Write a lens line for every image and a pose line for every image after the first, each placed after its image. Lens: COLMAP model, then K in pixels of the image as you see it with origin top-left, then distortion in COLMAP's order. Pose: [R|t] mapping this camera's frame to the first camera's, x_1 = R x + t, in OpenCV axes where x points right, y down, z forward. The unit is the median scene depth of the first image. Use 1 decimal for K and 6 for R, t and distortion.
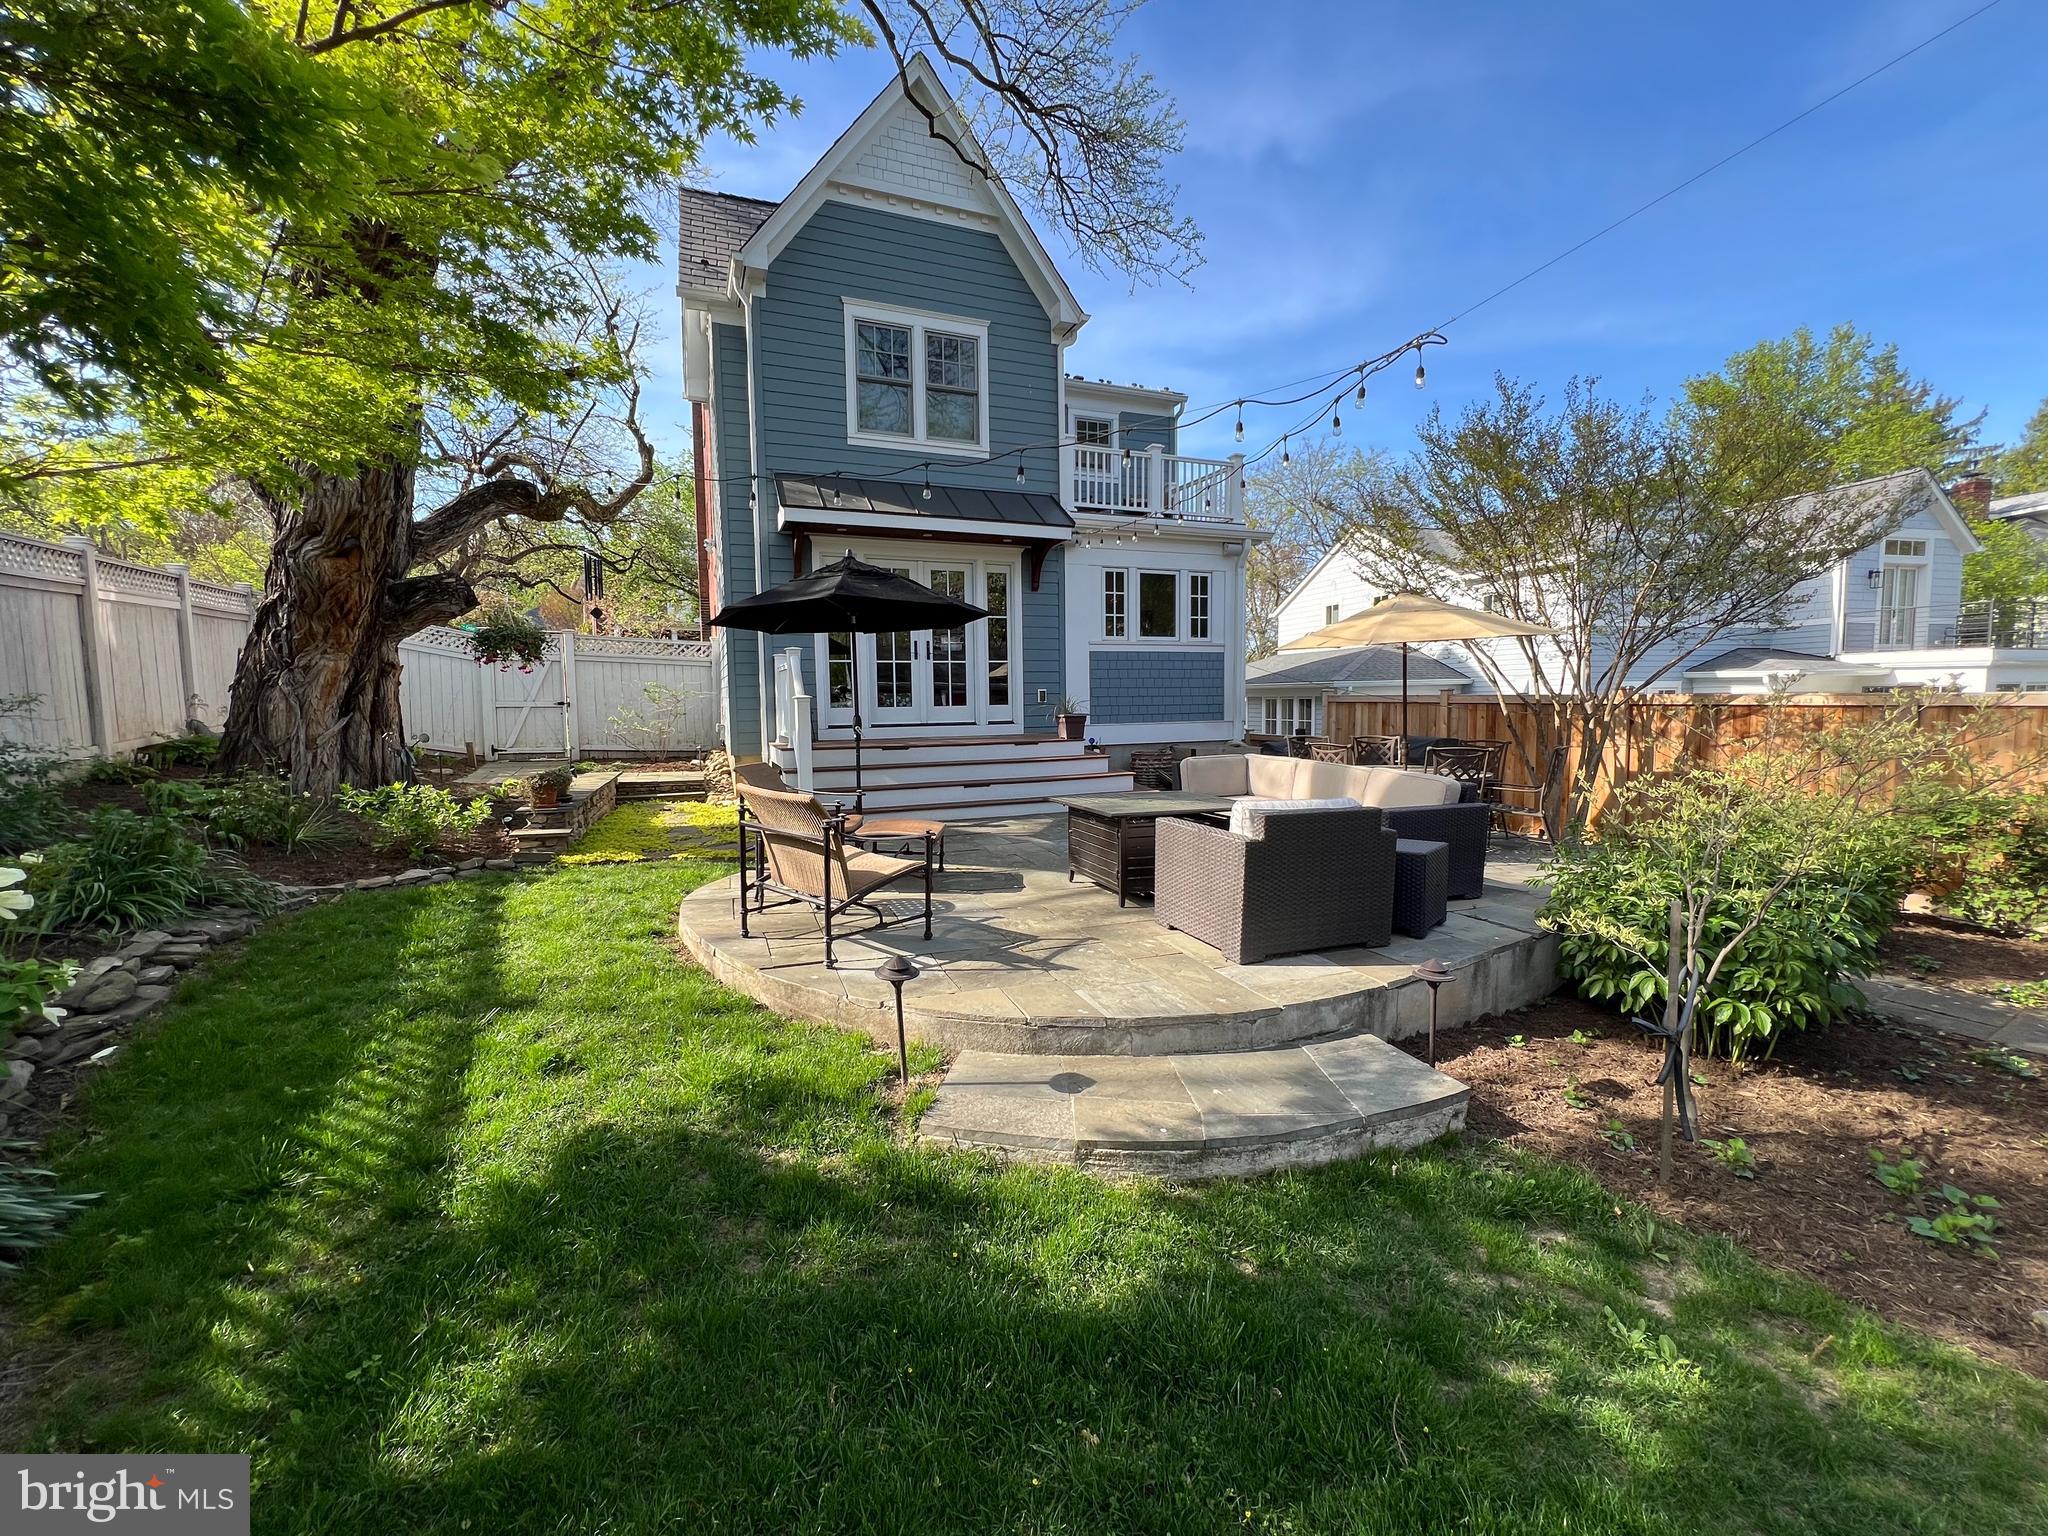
lens RADIAL K [[819.4, 0, 1027.7], [0, 819.4, 764.4], [0, 0, 1]] dist [-0.002507, -0.000061]
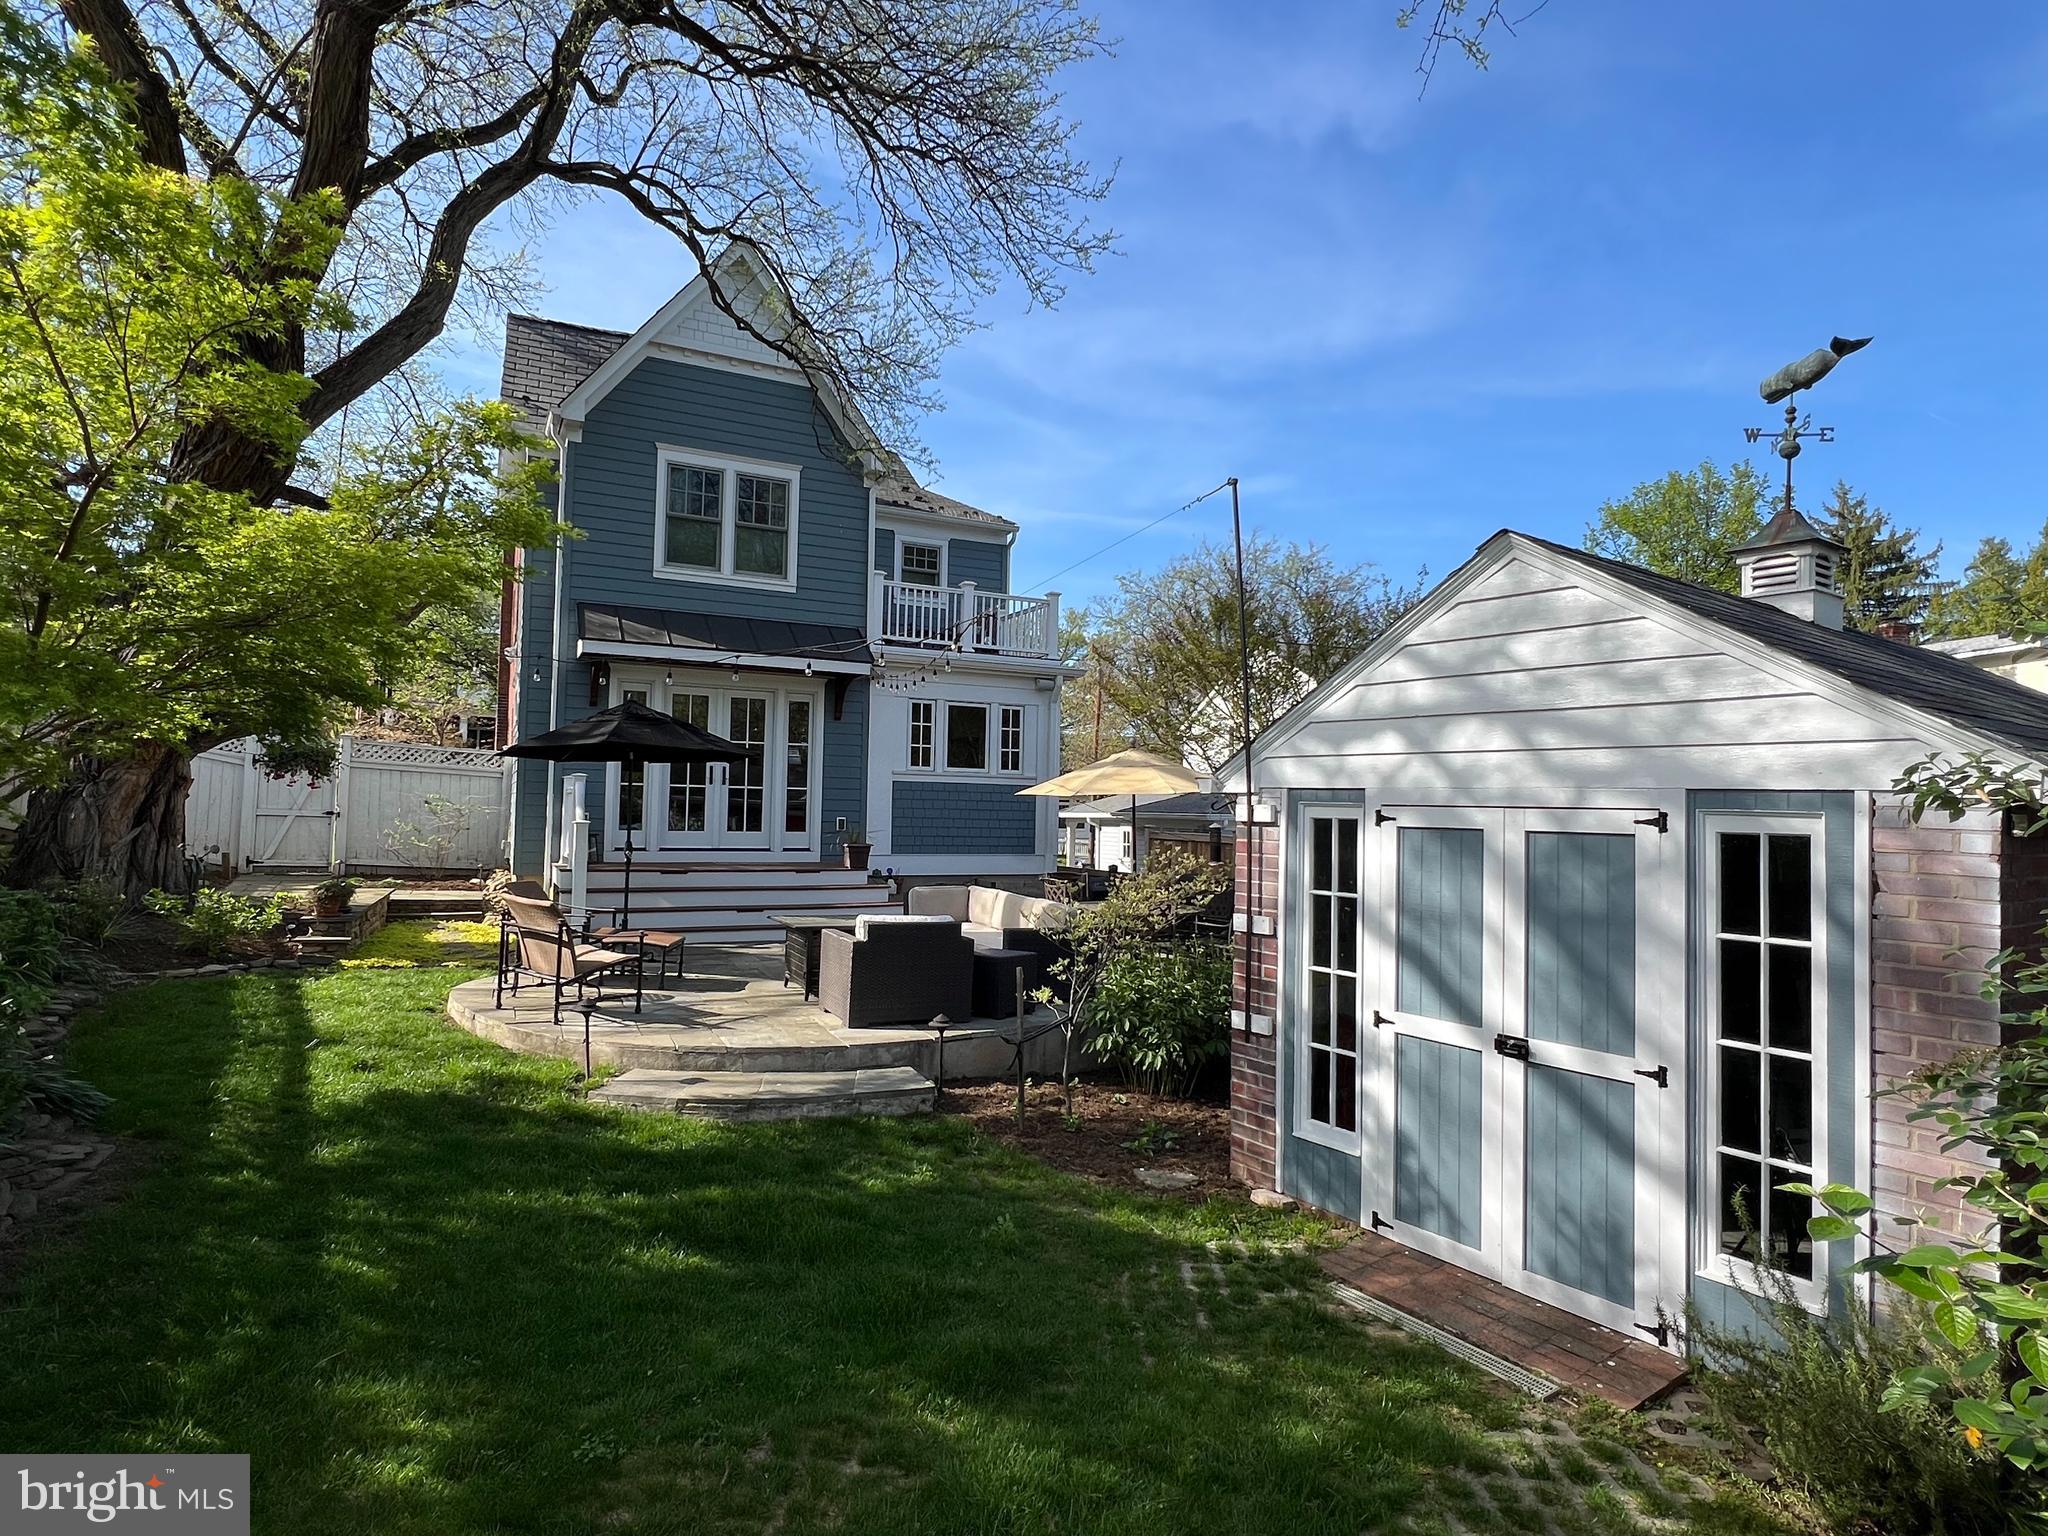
lens RADIAL K [[1079.4, 0, 1024.0], [0, 1079.4, 772.9], [0, 0, 1]] dist [-0.003576, -0.002345]
pose [[0.996317, 0.036567, 0.077564, 0.150730], [-0.027119, 0.992458, -0.119545, 0.005950], [-0.081350, 0.117001, 0.989794, -0.360564]]
